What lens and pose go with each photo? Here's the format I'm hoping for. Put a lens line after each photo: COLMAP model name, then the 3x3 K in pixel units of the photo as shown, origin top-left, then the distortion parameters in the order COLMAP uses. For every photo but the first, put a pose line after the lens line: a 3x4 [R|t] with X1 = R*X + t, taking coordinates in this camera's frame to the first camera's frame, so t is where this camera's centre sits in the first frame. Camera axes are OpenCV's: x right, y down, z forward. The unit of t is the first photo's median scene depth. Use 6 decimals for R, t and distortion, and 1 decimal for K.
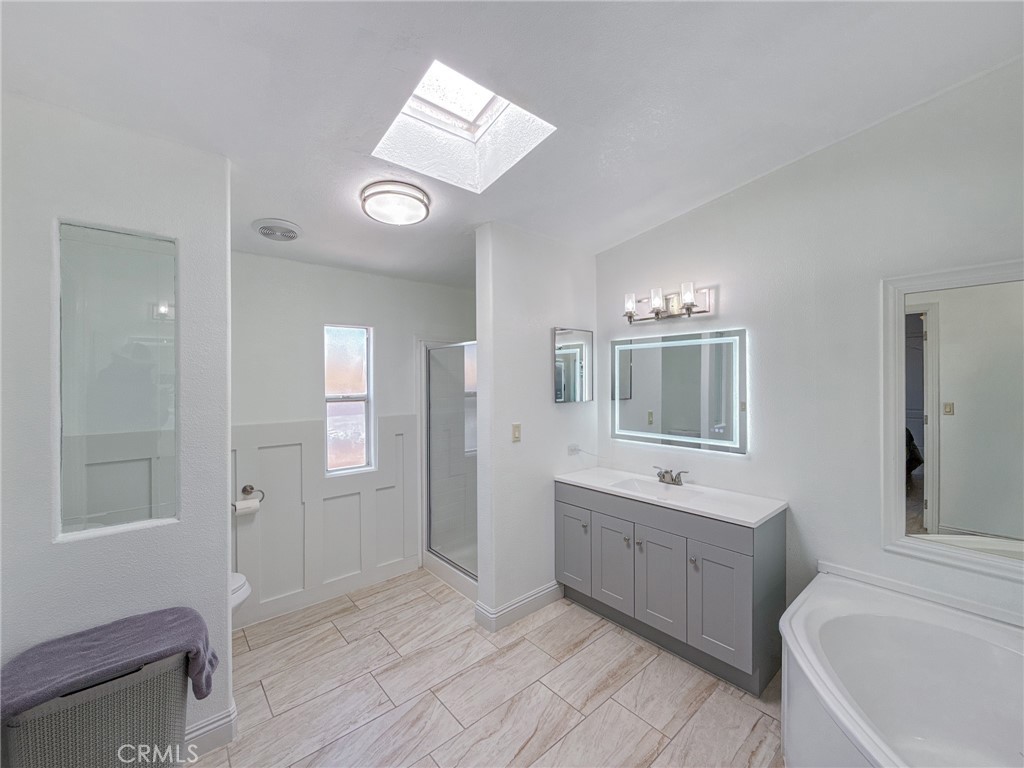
lens RADIAL K [[410.7, 0, 510.3], [0, 410.7, 378.3], [0, 0, 1]] dist [0.003186, 0.000110]
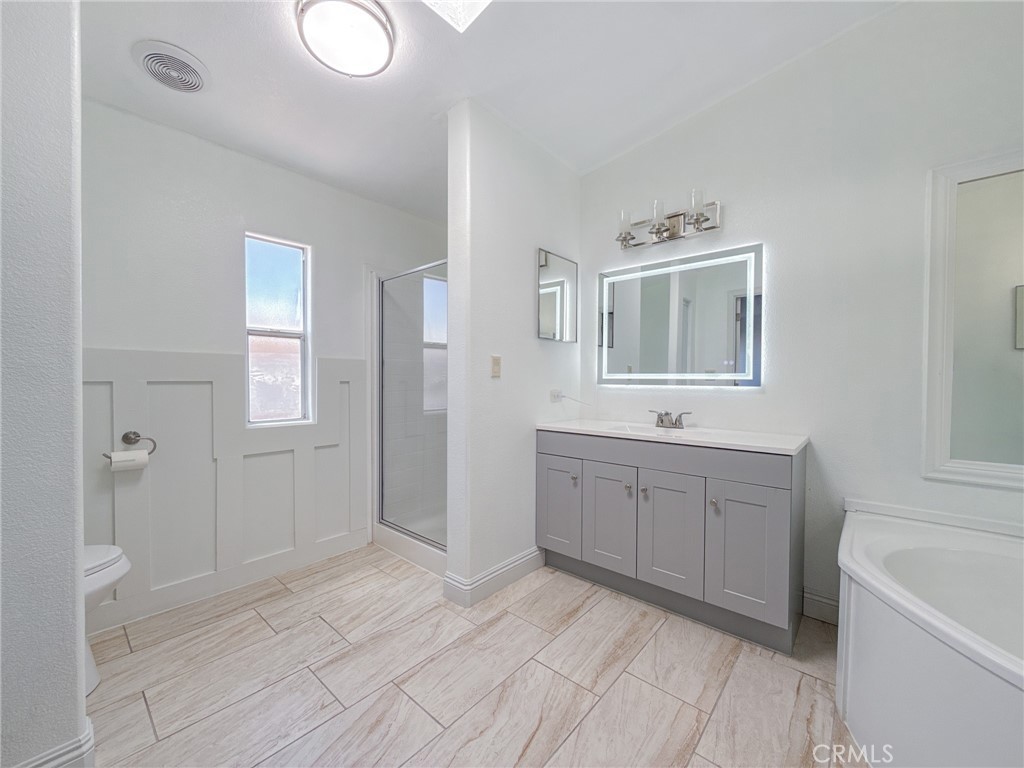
lens RADIAL K [[410.7, 0, 509.1], [0, 410.7, 380.9], [0, 0, 1]] dist [0.003186, 0.000110]
pose [[0.991006, 0.008484, 0.133552, -0.074701], [-0.010472, 0.999844, 0.014189, 0.162953], [-0.133410, -0.015460, 0.990940, 0.197729]]
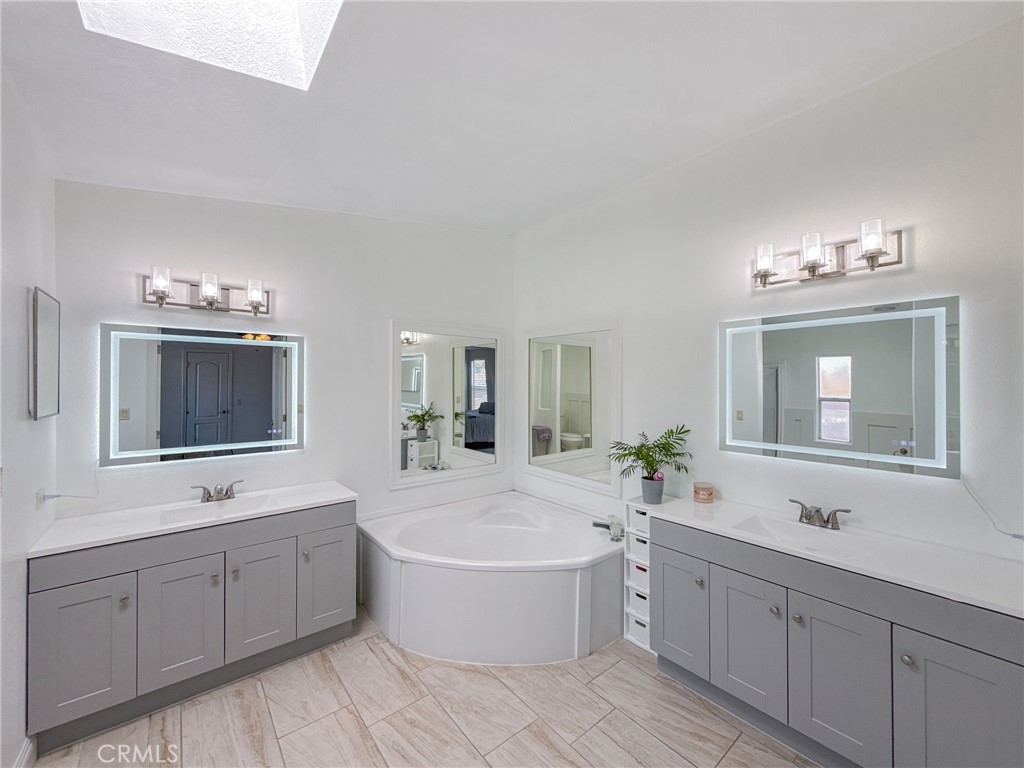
lens RADIAL K [[410.7, 0, 515.9], [0, 410.7, 379.5], [0, 0, 1]] dist [0.003186, 0.000110]
pose [[0.031900, 0.015518, 0.999371, -0.519986], [-0.006357, 0.999862, -0.015323, 0.009814], [-0.999471, -0.005864, 0.031994, 0.378204]]
